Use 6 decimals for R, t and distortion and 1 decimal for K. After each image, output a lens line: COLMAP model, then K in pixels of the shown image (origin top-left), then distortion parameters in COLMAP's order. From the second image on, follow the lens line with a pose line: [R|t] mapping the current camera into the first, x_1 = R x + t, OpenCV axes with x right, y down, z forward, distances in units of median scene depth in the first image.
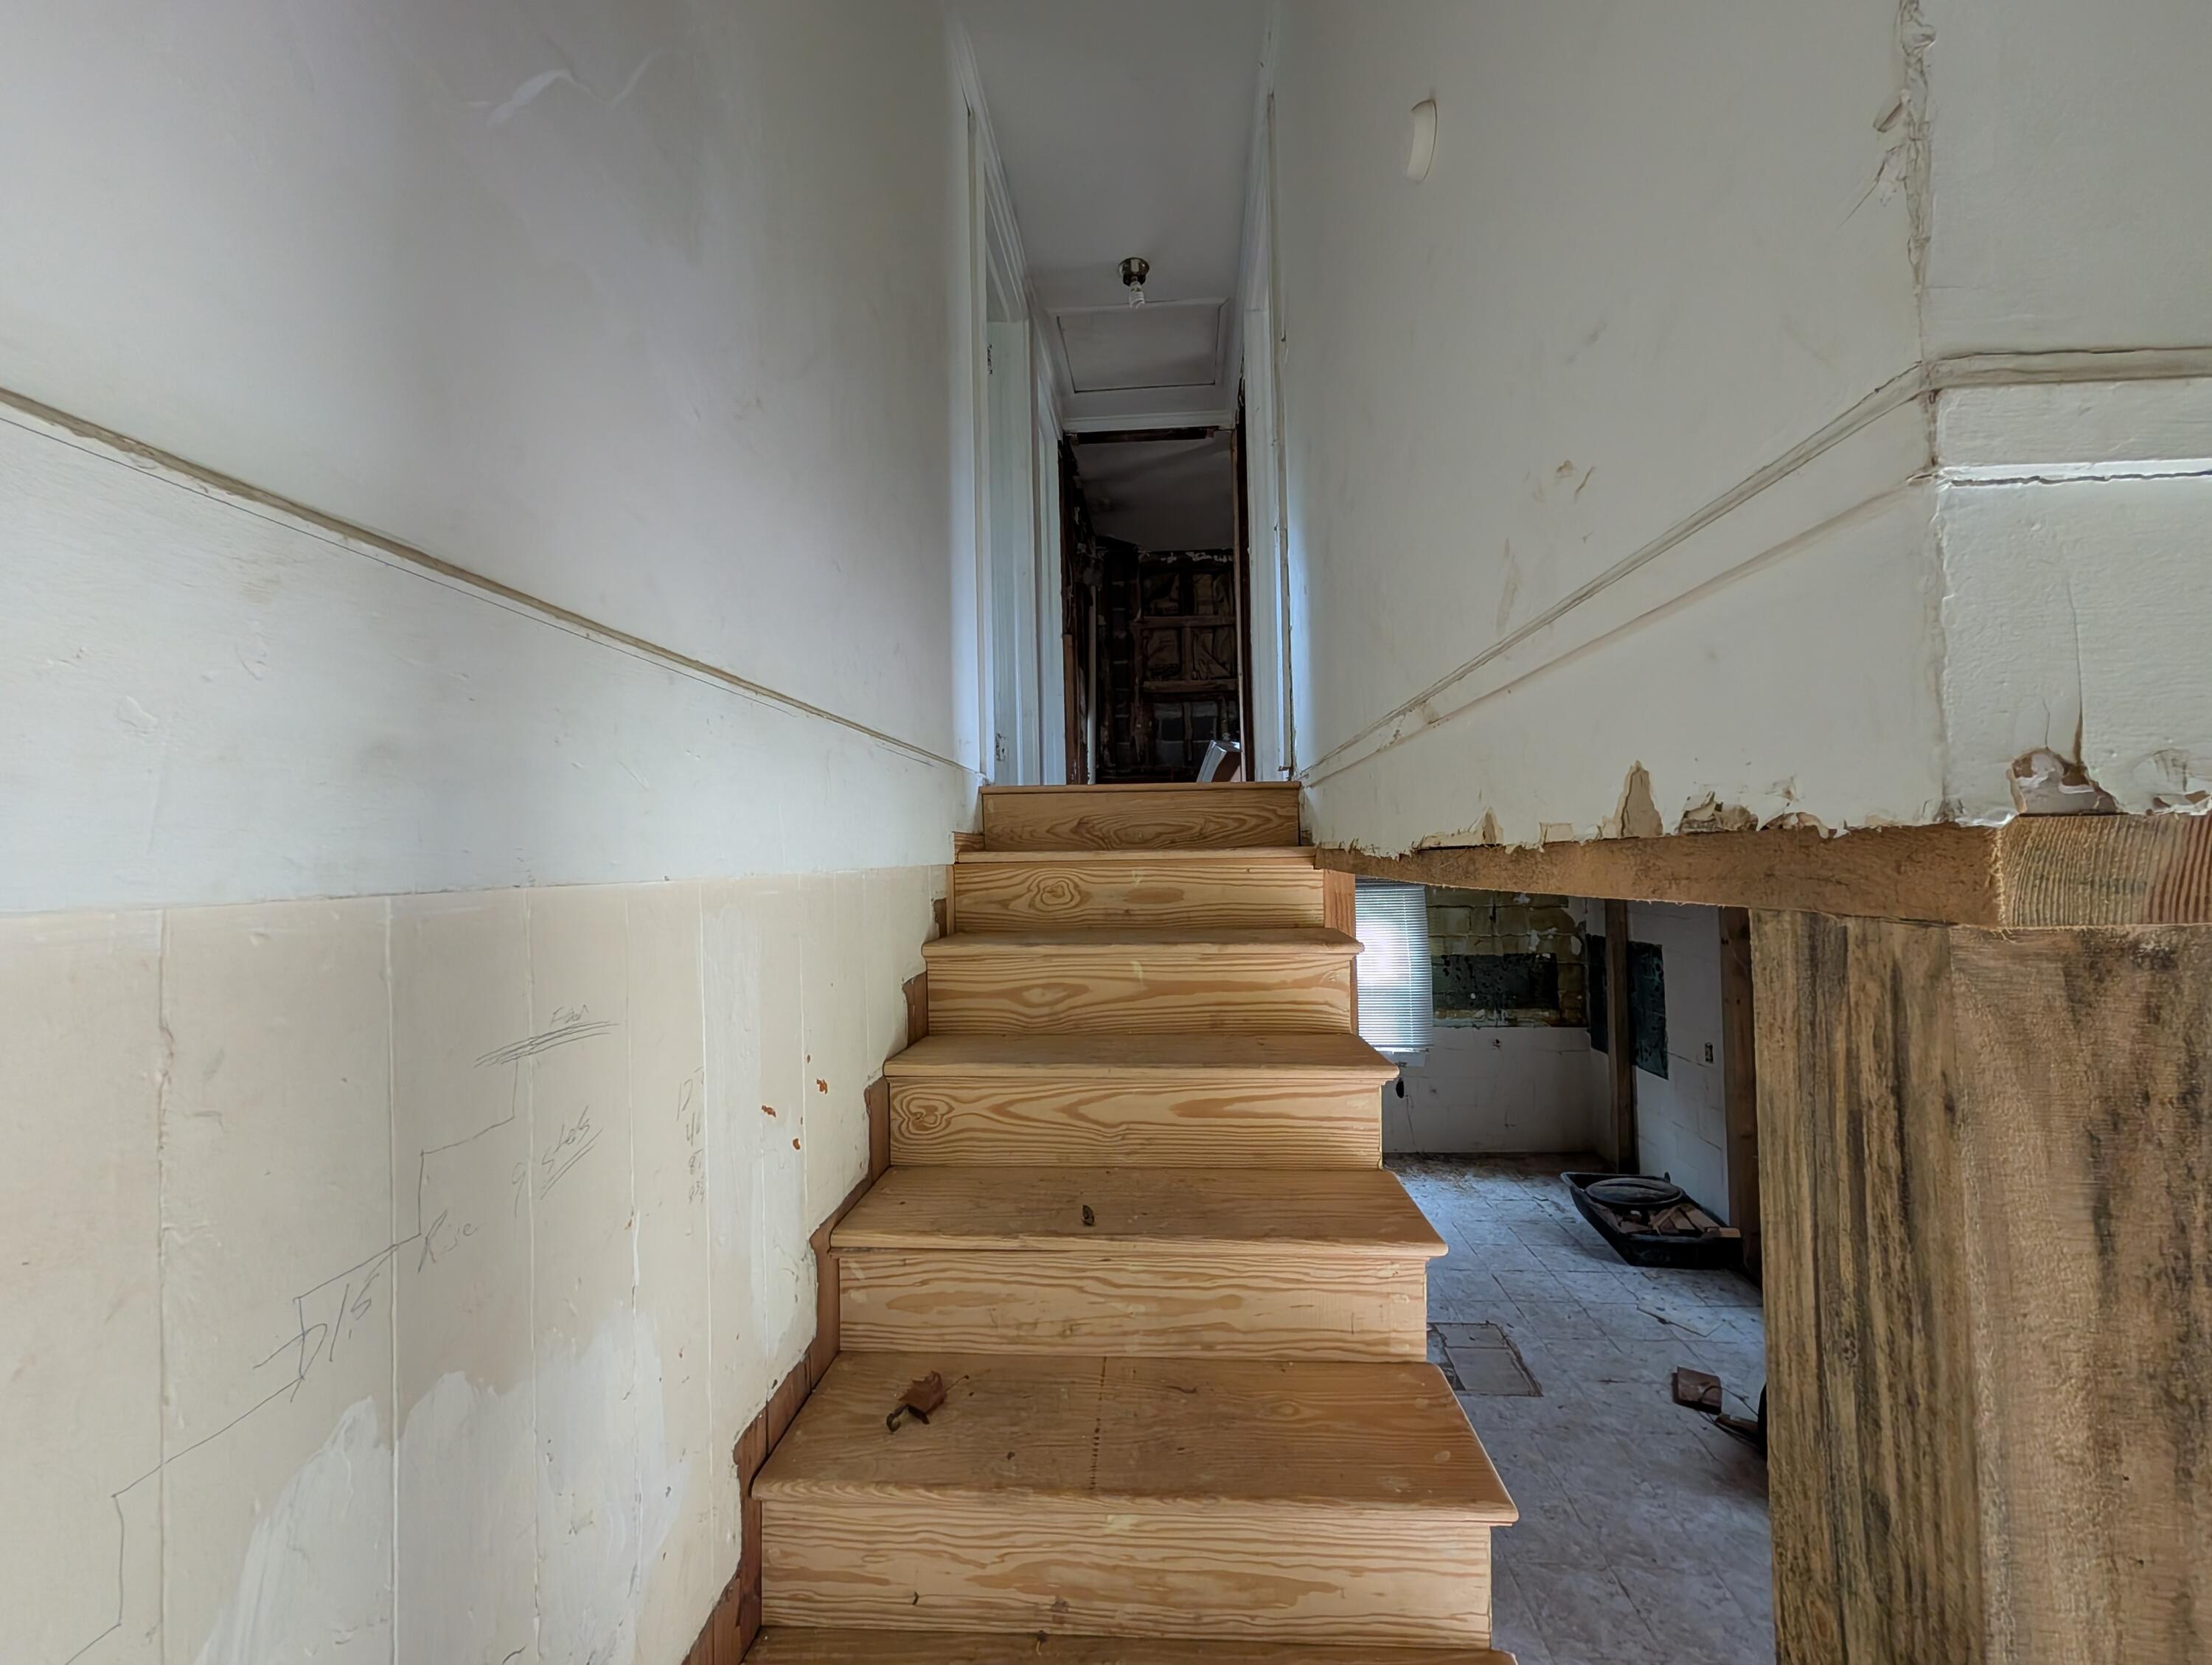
lens RADIAL K [[829.4, 0, 1110.5], [0, 829.4, 835.1], [0, 0, 1]] dist [0.001566, 0.000041]
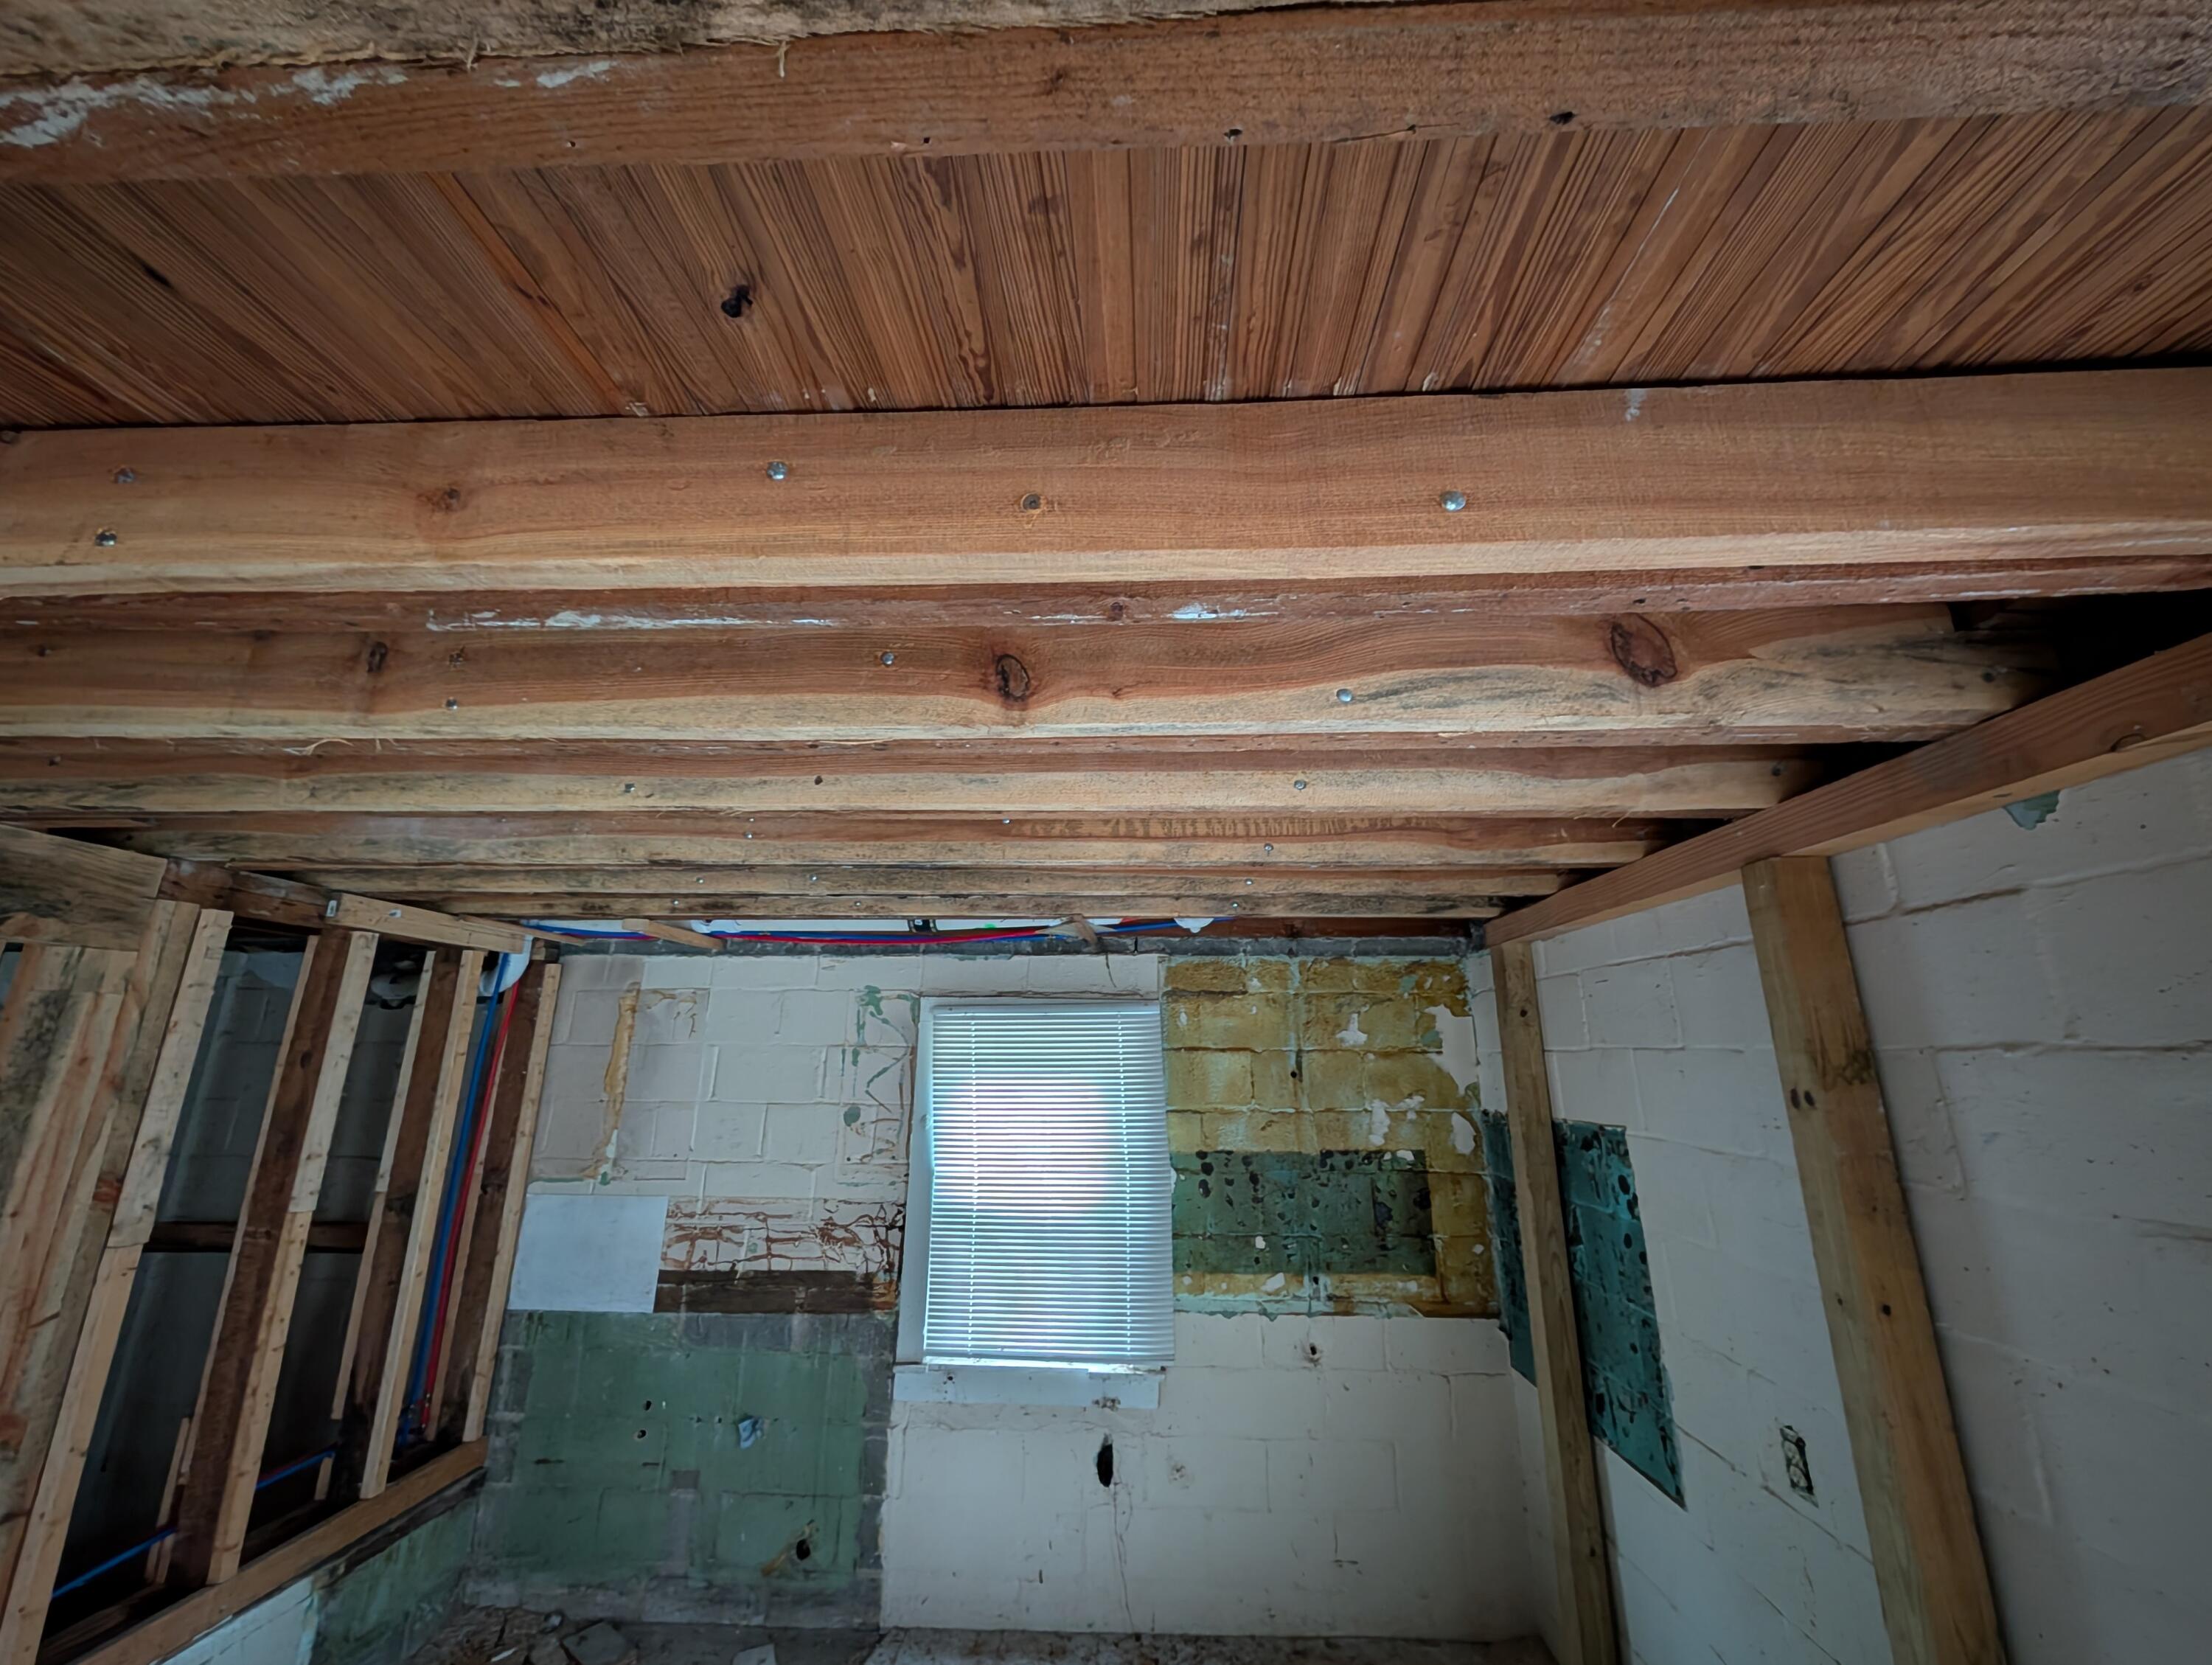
lens RADIAL K [[829.4, 0, 1110.4], [0, 829.4, 837.5], [0, 0, 1]] dist [0.001566, 0.000041]
pose [[0.999327, 0.024467, 0.027331, 0.359622], [-0.017594, 0.973463, -0.228165, 0.083687], [-0.032188, 0.227531, 0.973239, 0.524457]]
